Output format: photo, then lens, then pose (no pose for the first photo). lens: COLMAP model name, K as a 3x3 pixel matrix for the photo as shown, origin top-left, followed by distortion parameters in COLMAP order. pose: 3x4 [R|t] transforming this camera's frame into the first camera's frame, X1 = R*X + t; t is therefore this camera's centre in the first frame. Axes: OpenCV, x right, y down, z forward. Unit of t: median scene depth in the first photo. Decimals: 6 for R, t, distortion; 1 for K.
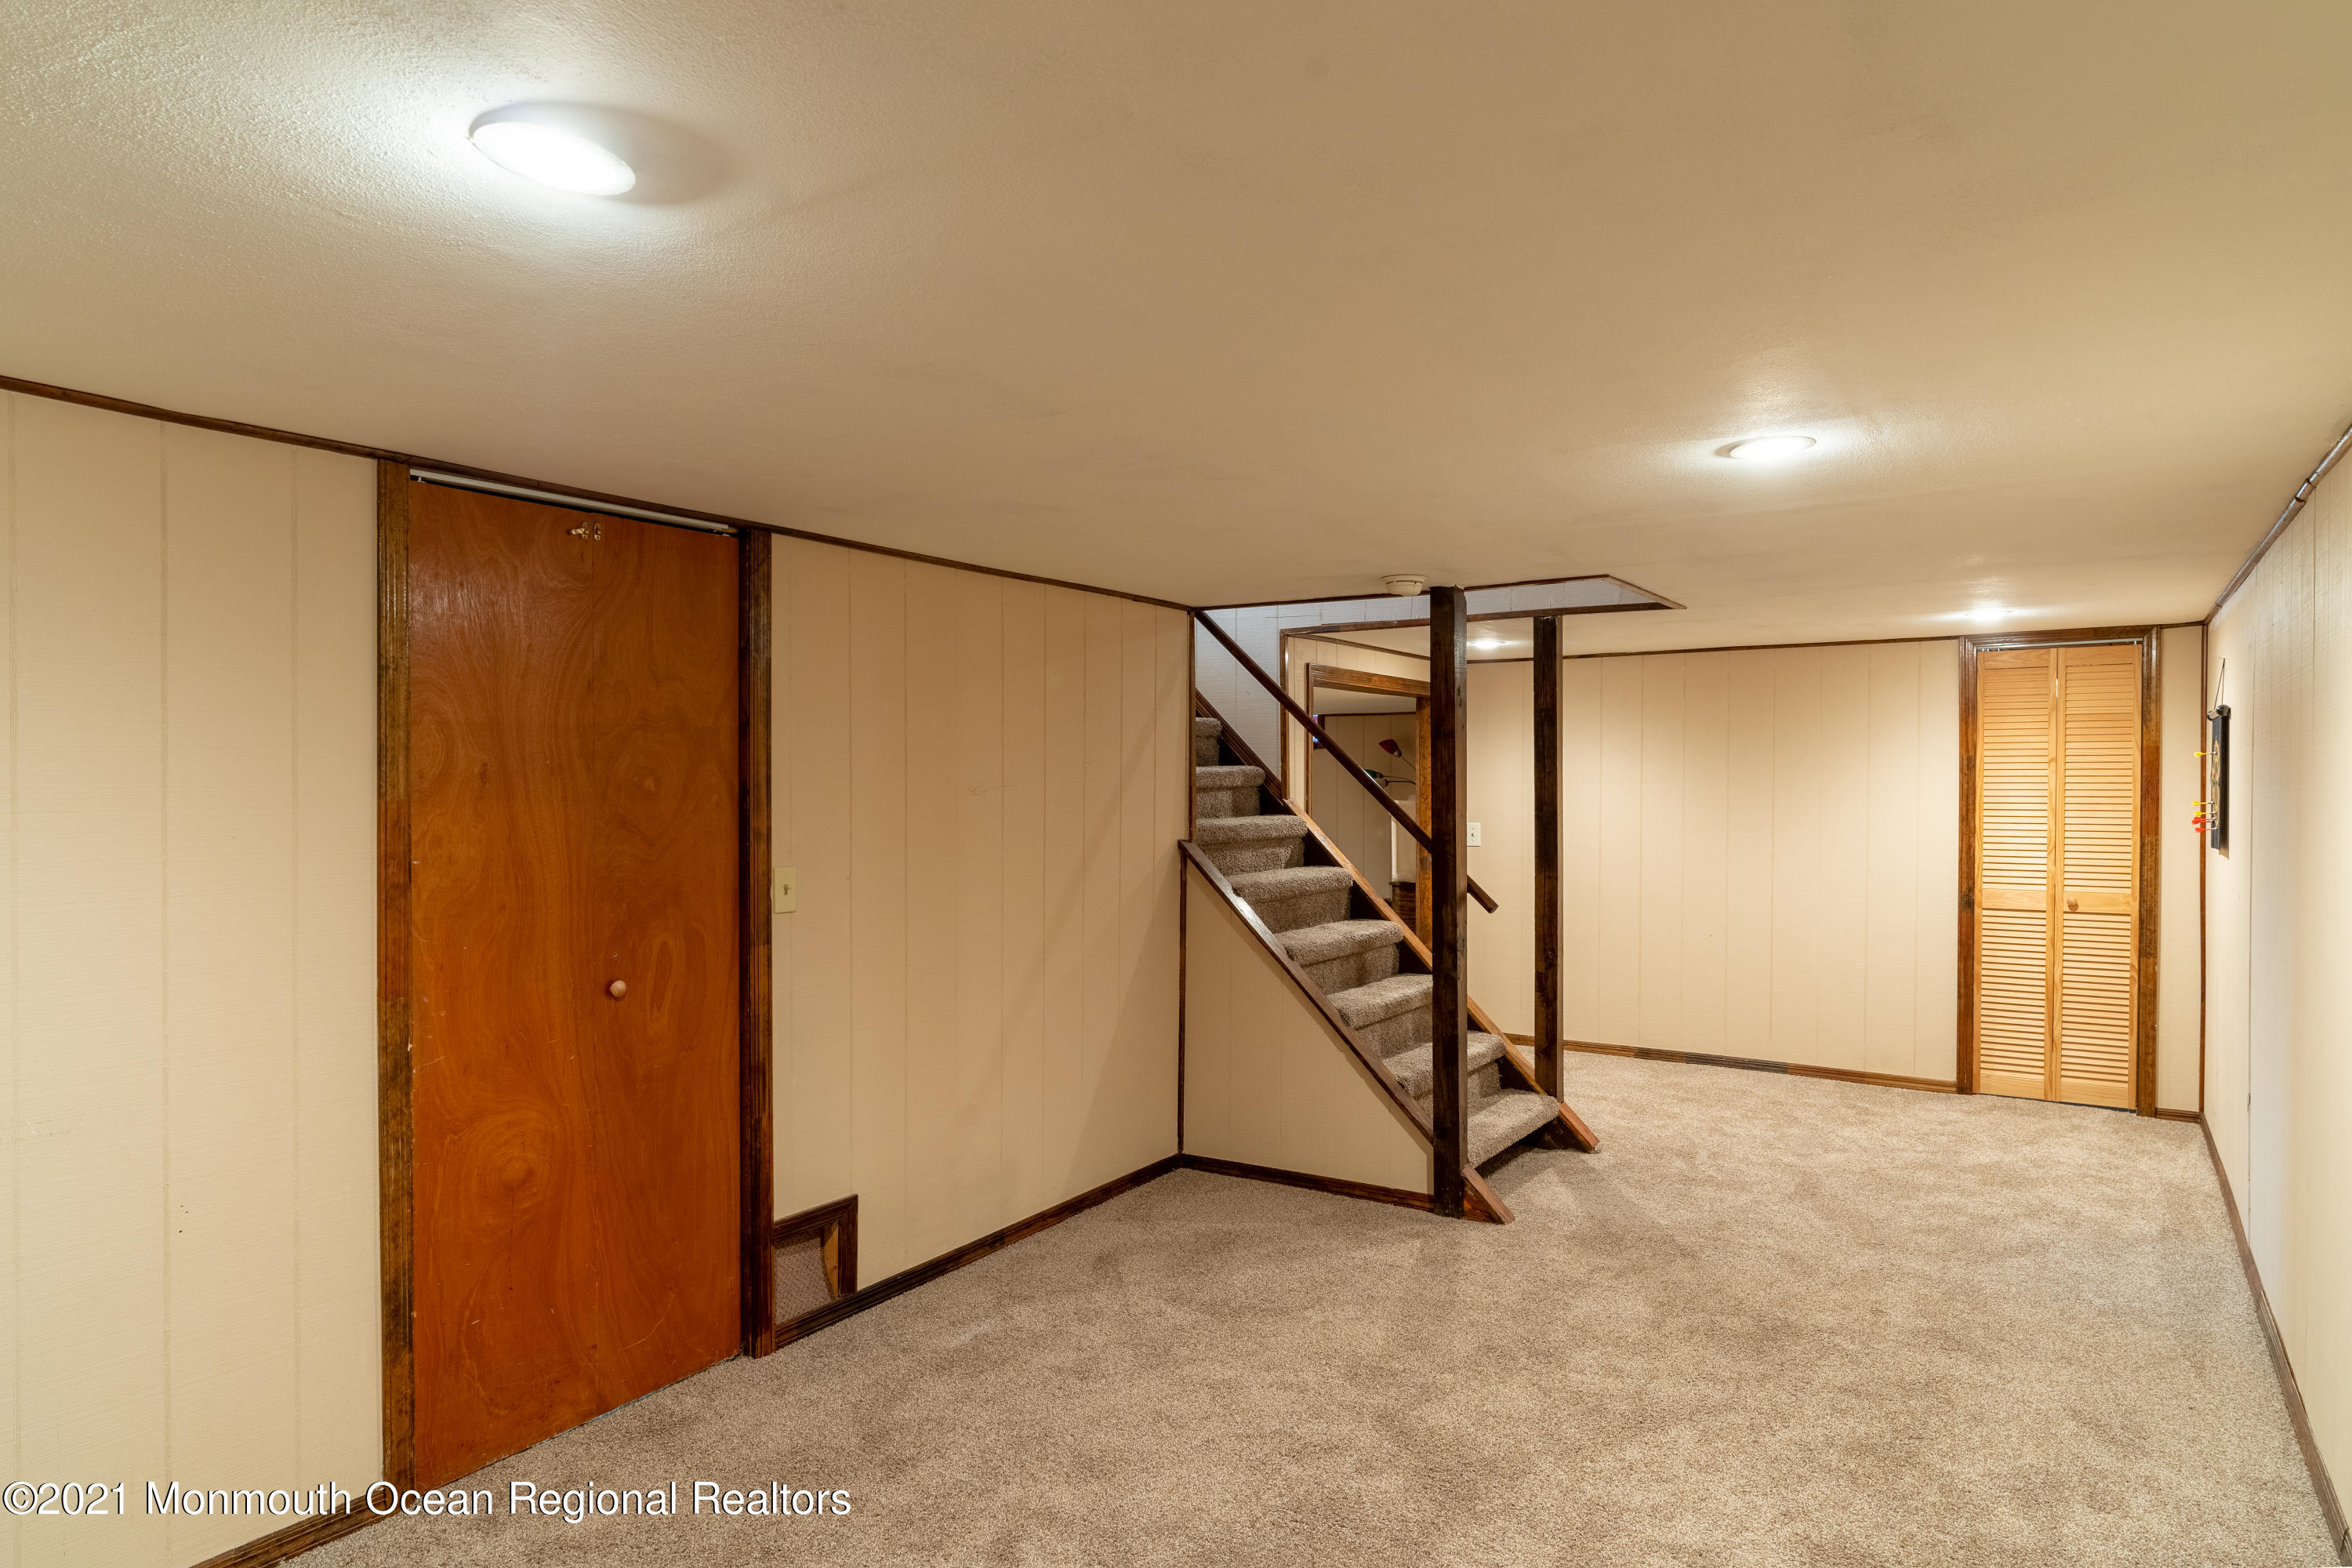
lens RADIAL K [[1407.1, 0, 1176.0], [0, 1407.1, 784.0], [0, 0, 1]] dist [-0.004154, 0.000548]
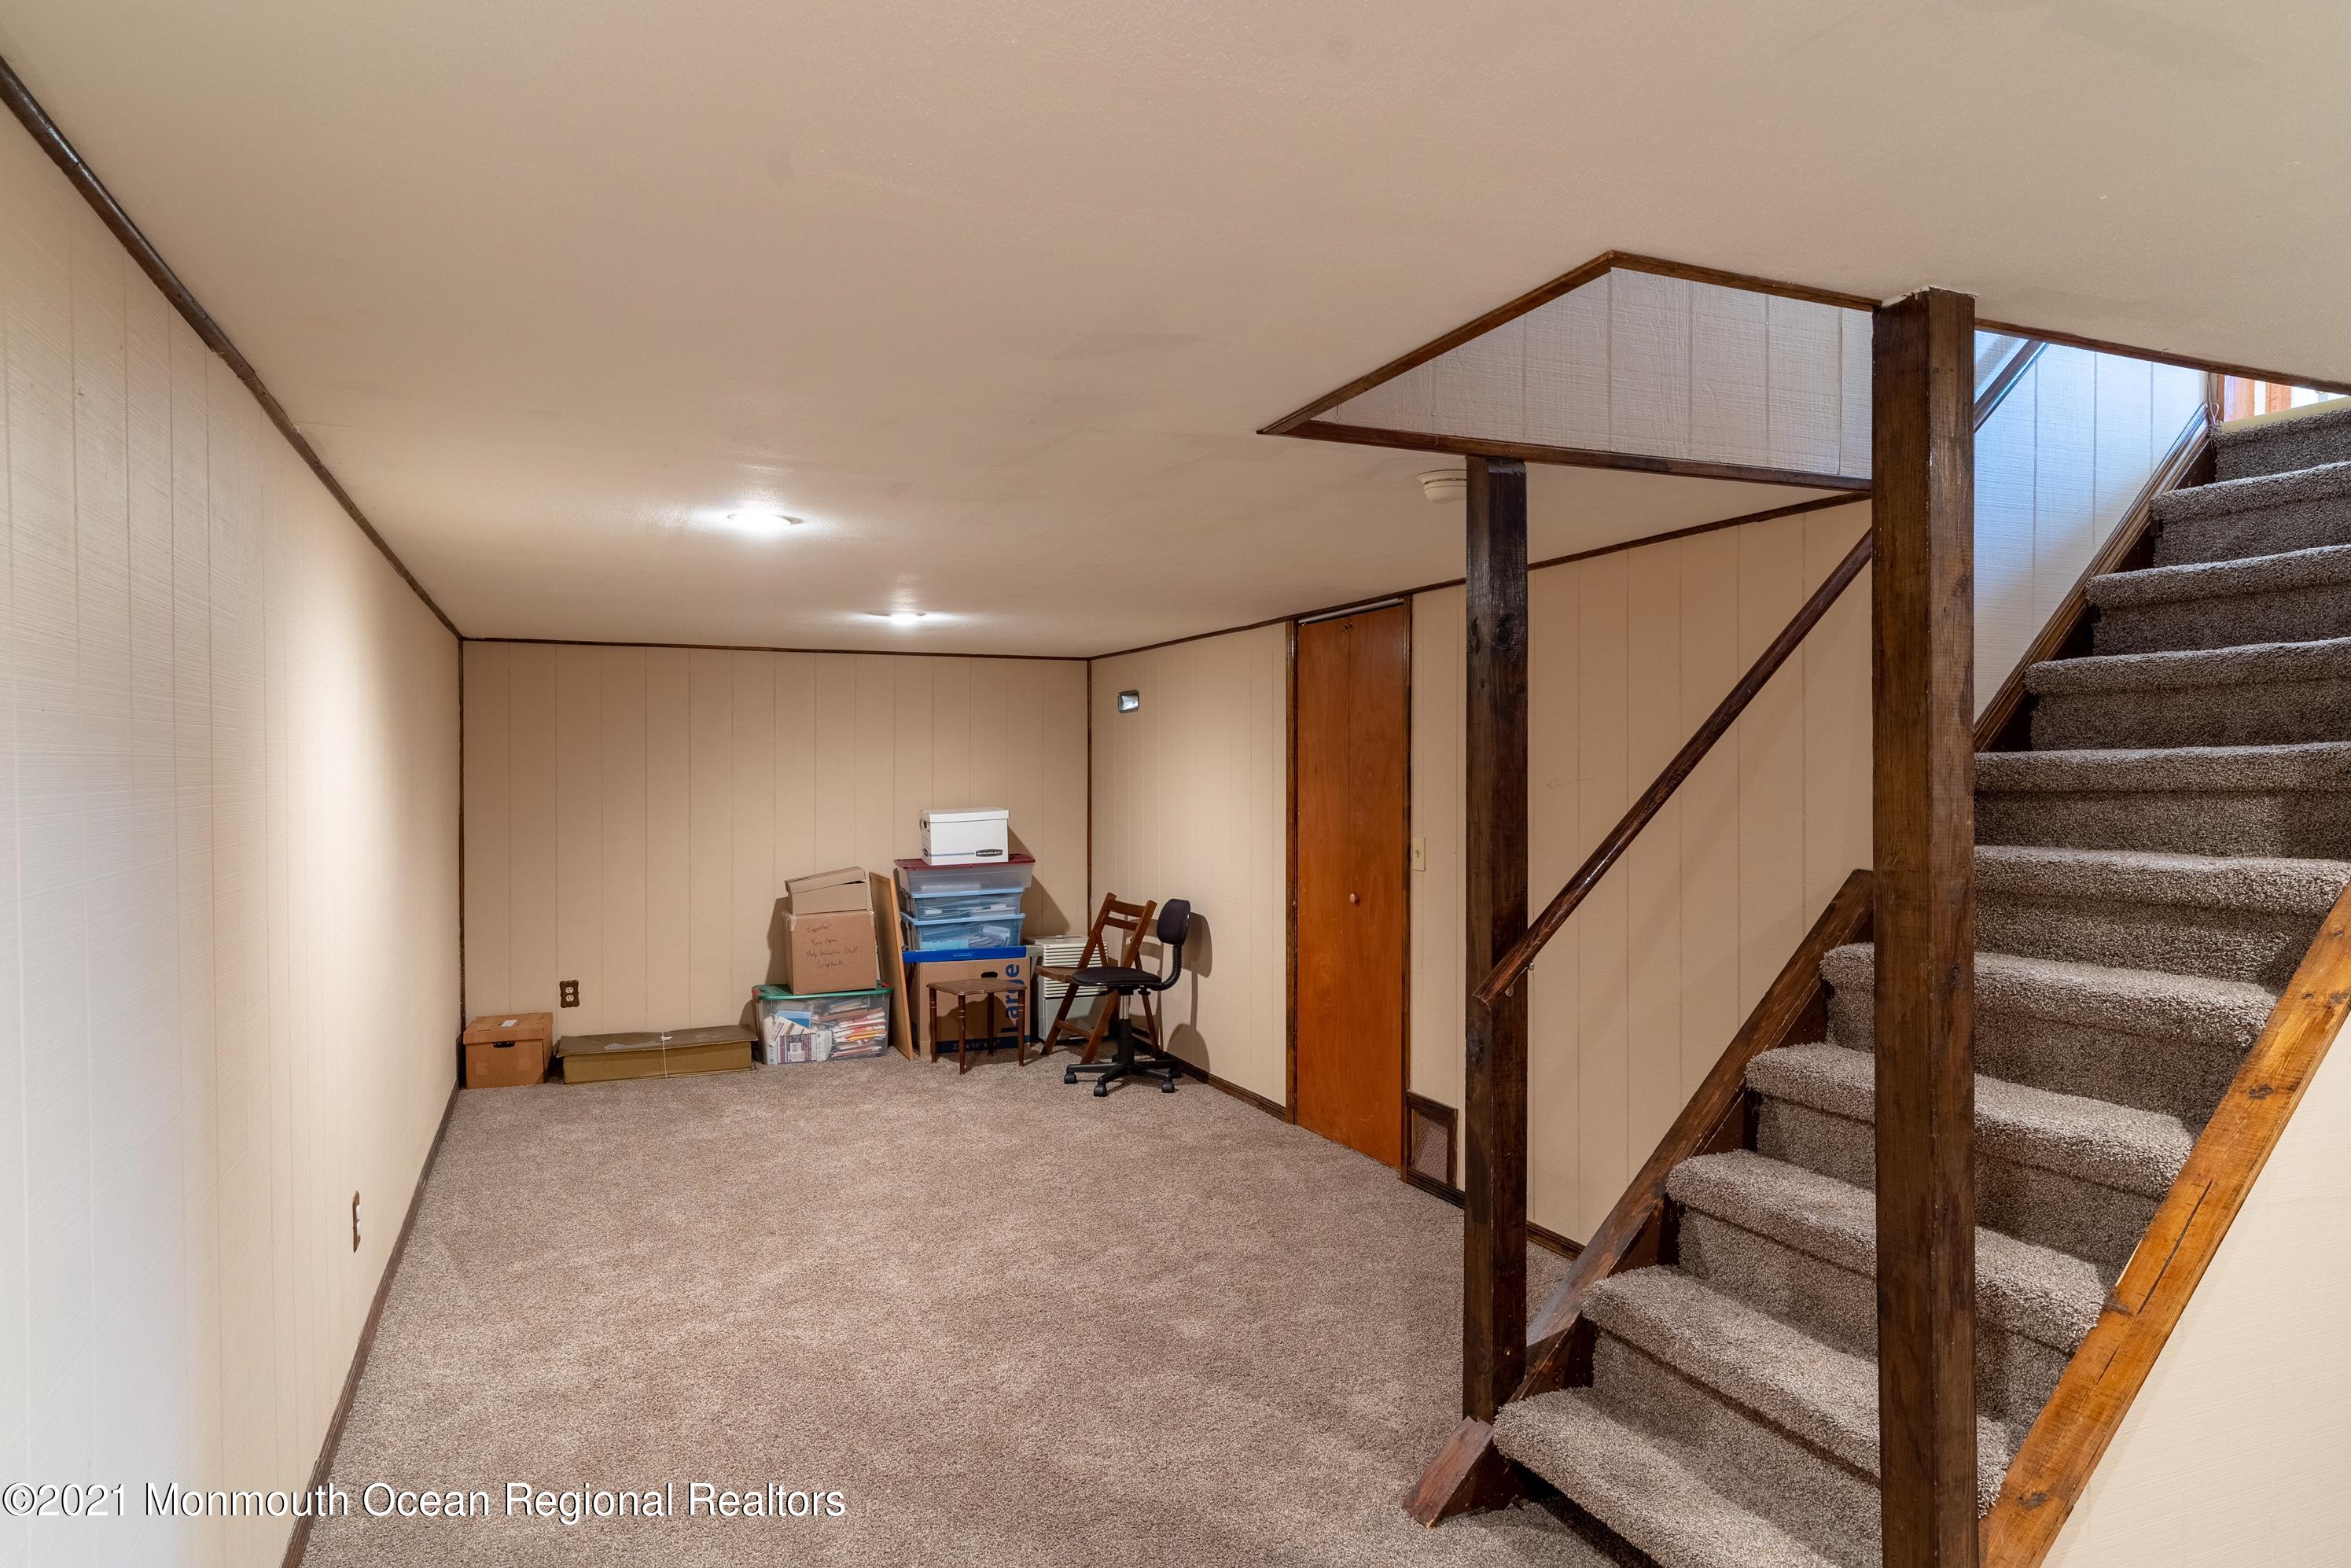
lens RADIAL K [[1406.5, 0, 1175.5], [0, 1406.5, 784.0], [0, 0, 1]] dist [-0.004154, 0.000548]
pose [[-0.560824, 0.008100, -0.827895, 0.664241], [-0.000937, 0.999945, 0.010418, -0.004350], [0.827934, 0.006618, -0.560786, 1.056780]]
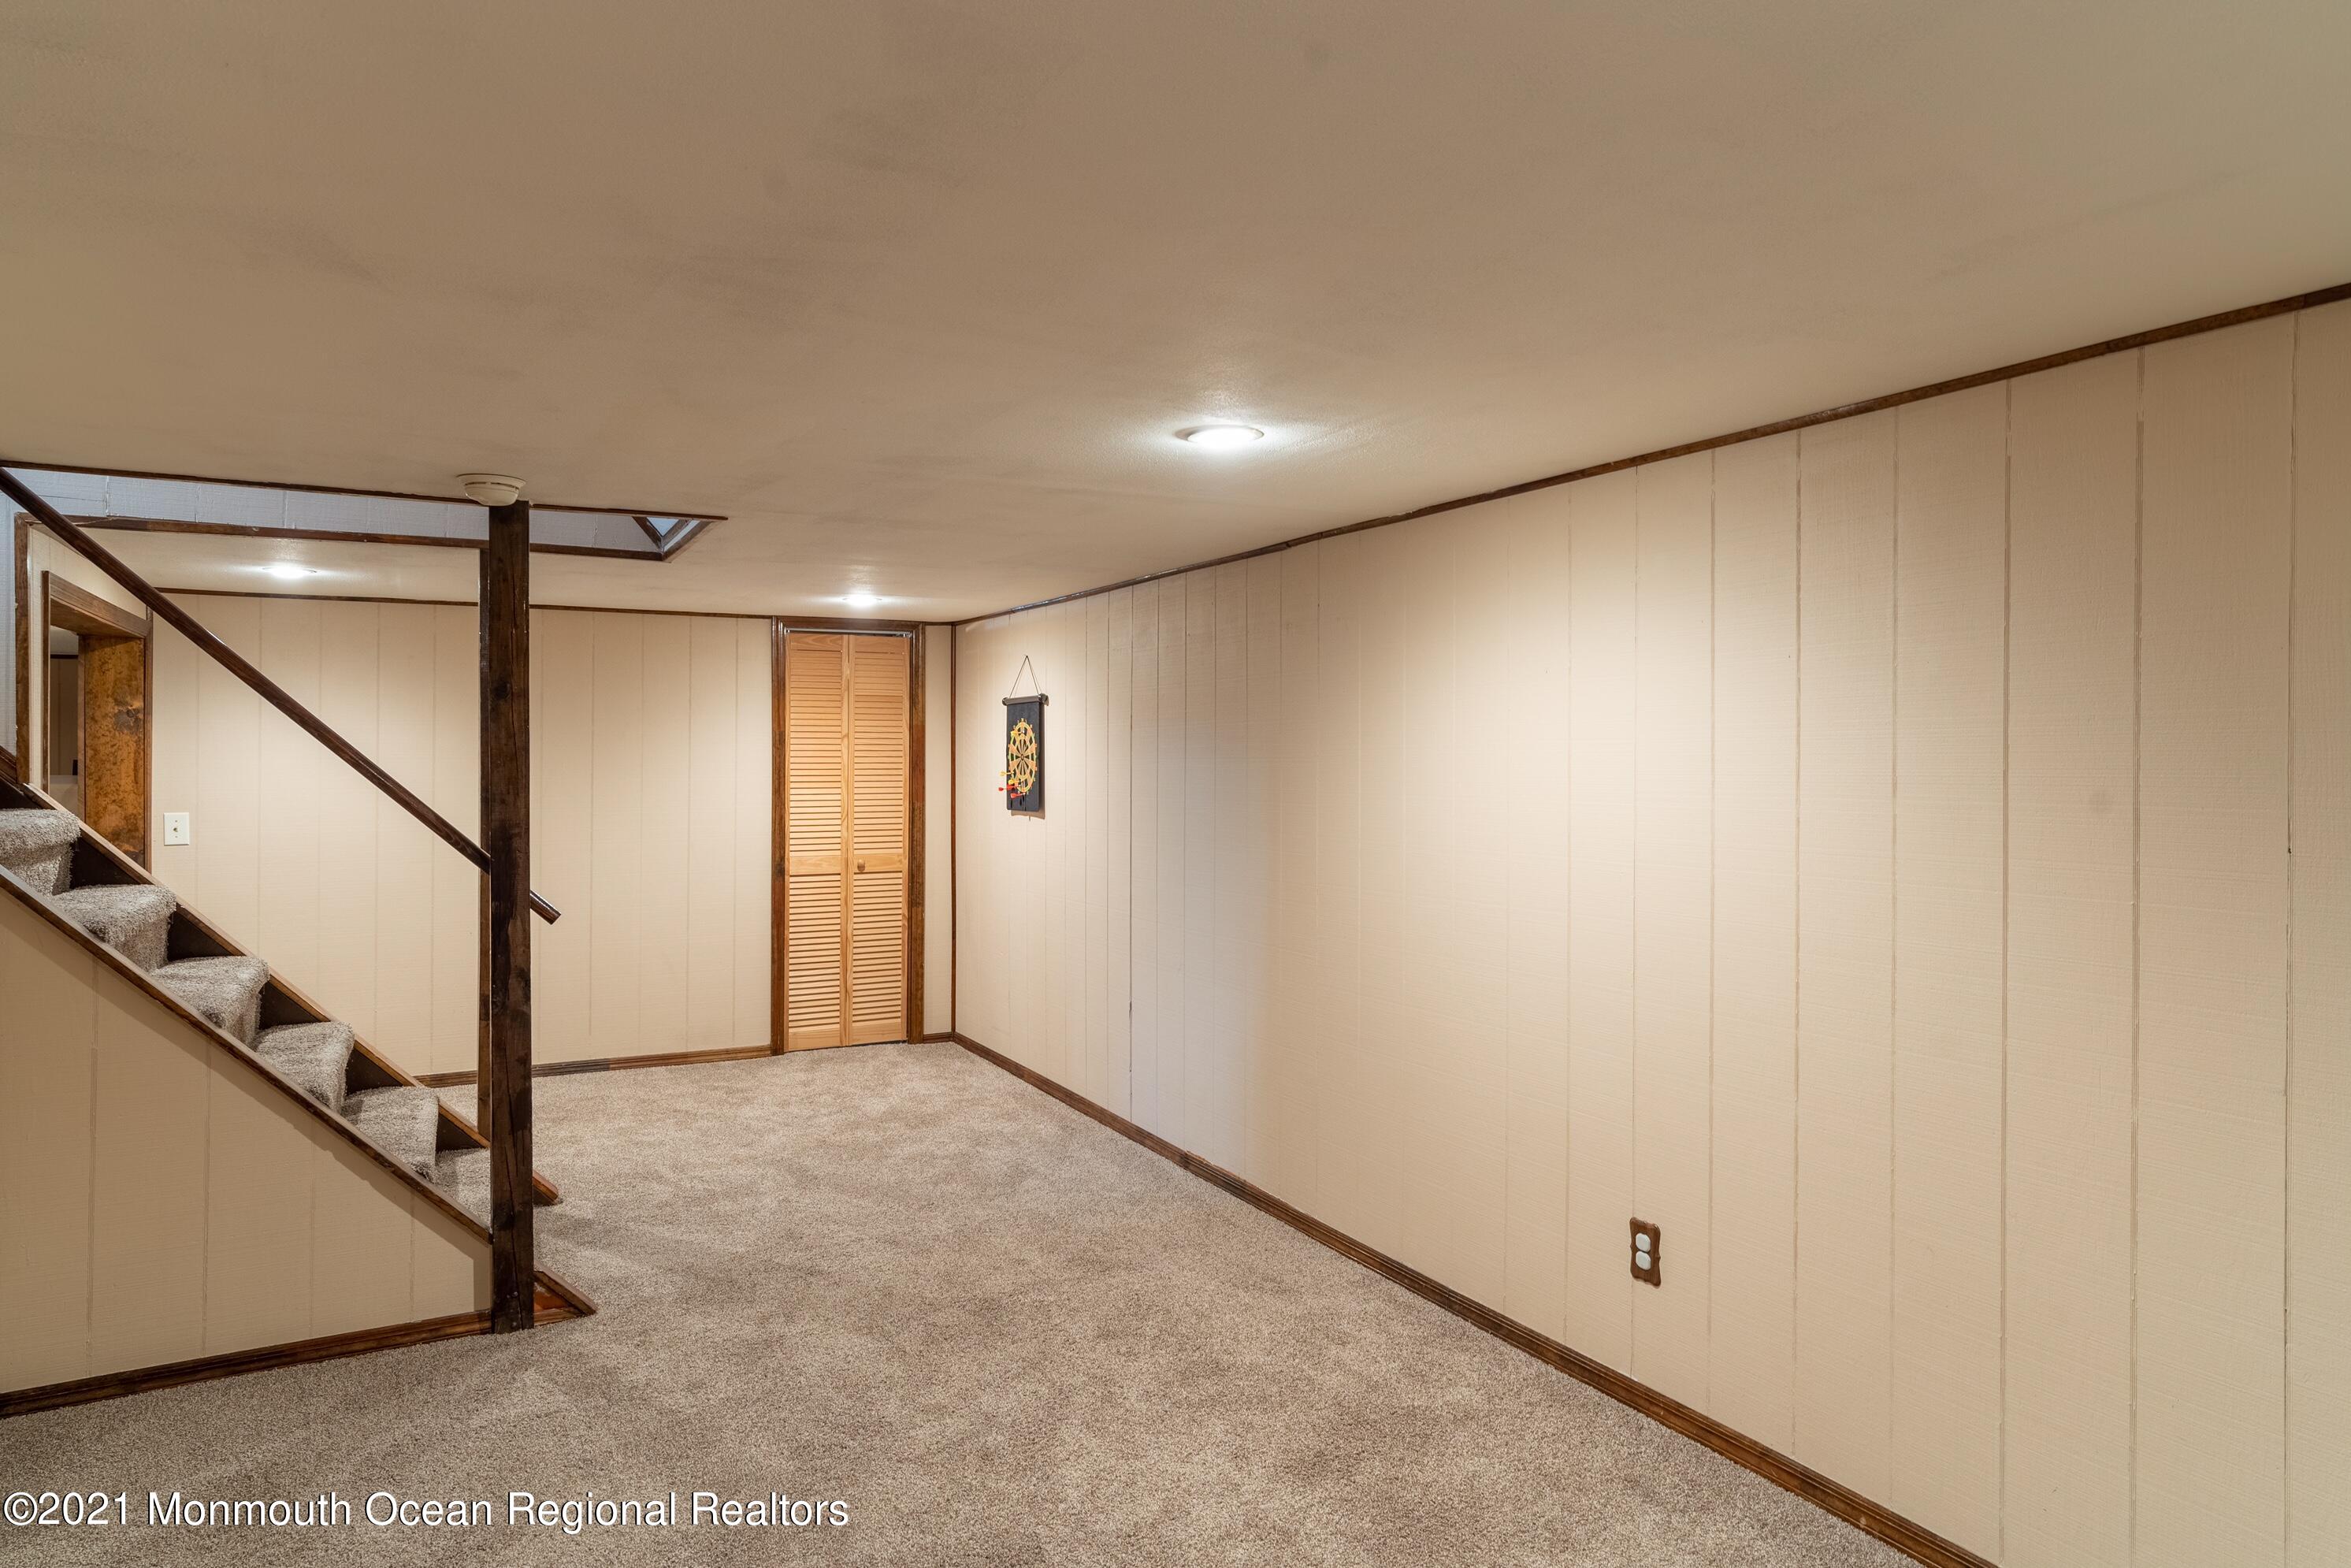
lens RADIAL K [[1431.3, 0, 1175.5], [0, 1431.3, 784.0], [0, 0, 1]] dist [0.003907, 0.001169]
pose [[0.472635, -0.019588, 0.881041, -0.270174], [-0.000321, 0.999749, 0.022399, -0.005266], [-0.881258, -0.010869, 0.472510, 0.273511]]
